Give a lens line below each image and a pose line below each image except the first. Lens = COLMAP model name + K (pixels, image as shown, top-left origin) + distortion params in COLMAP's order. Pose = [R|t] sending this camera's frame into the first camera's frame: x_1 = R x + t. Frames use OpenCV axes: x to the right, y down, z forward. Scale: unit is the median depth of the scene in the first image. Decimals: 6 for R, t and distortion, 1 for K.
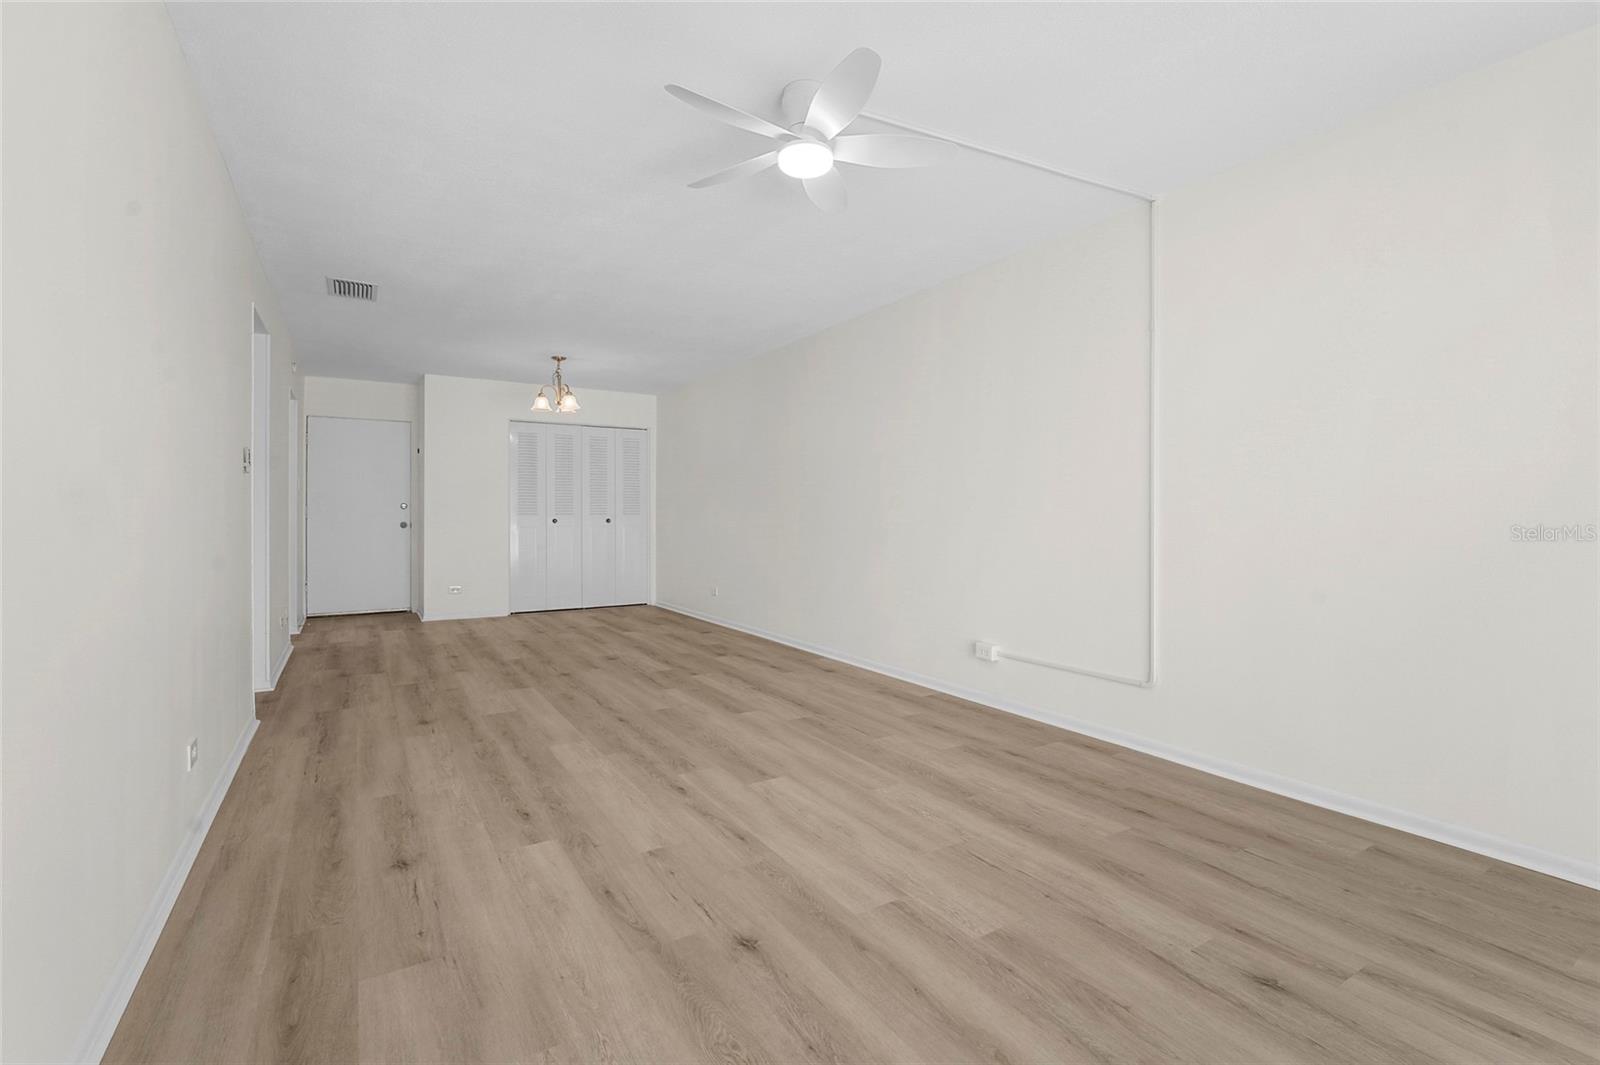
lens RADIAL K [[722.2, 0, 793.1], [0, 722.2, 522.0], [0, 0, 1]] dist [-0.002384, 0.000384]
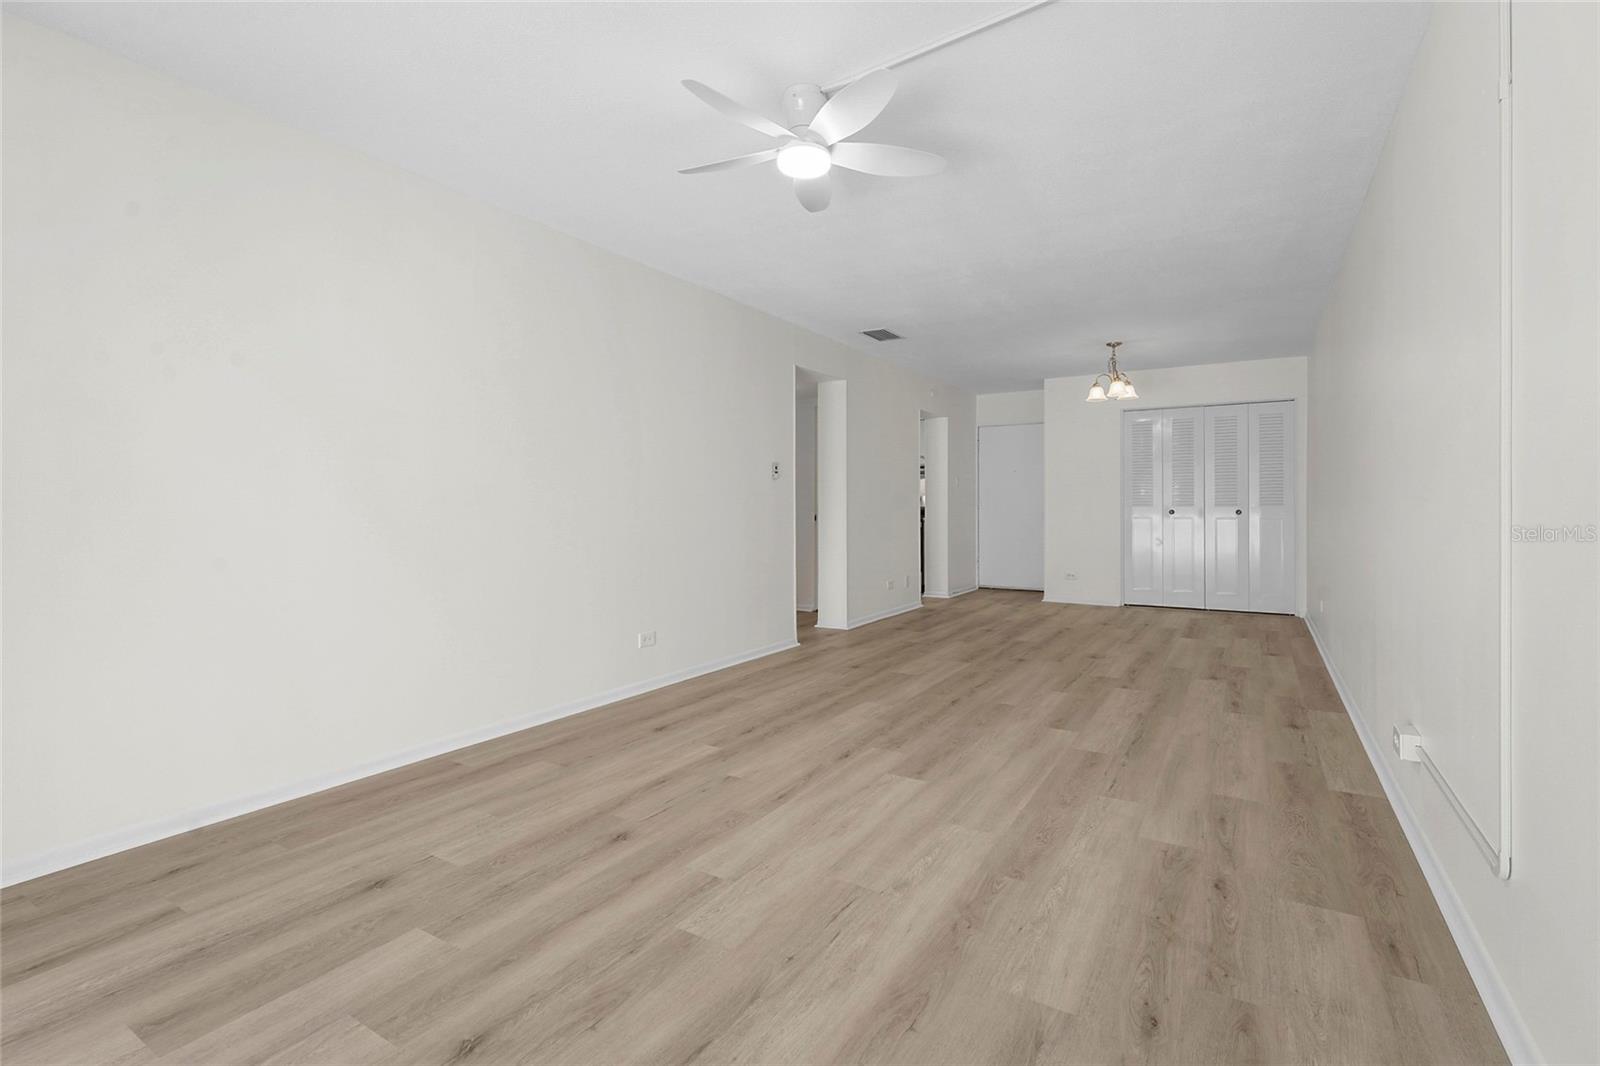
lens RADIAL K [[722.2, 0, 818.6], [0, 722.2, 505.5], [0, 0, 1]] dist [-0.002384, 0.000384]
pose [[0.460081, -0.003995, -0.887868, 1.318521], [-0.005594, 0.999957, -0.007398, -0.000922], [0.887859, 0.008371, 0.460039, 0.757395]]
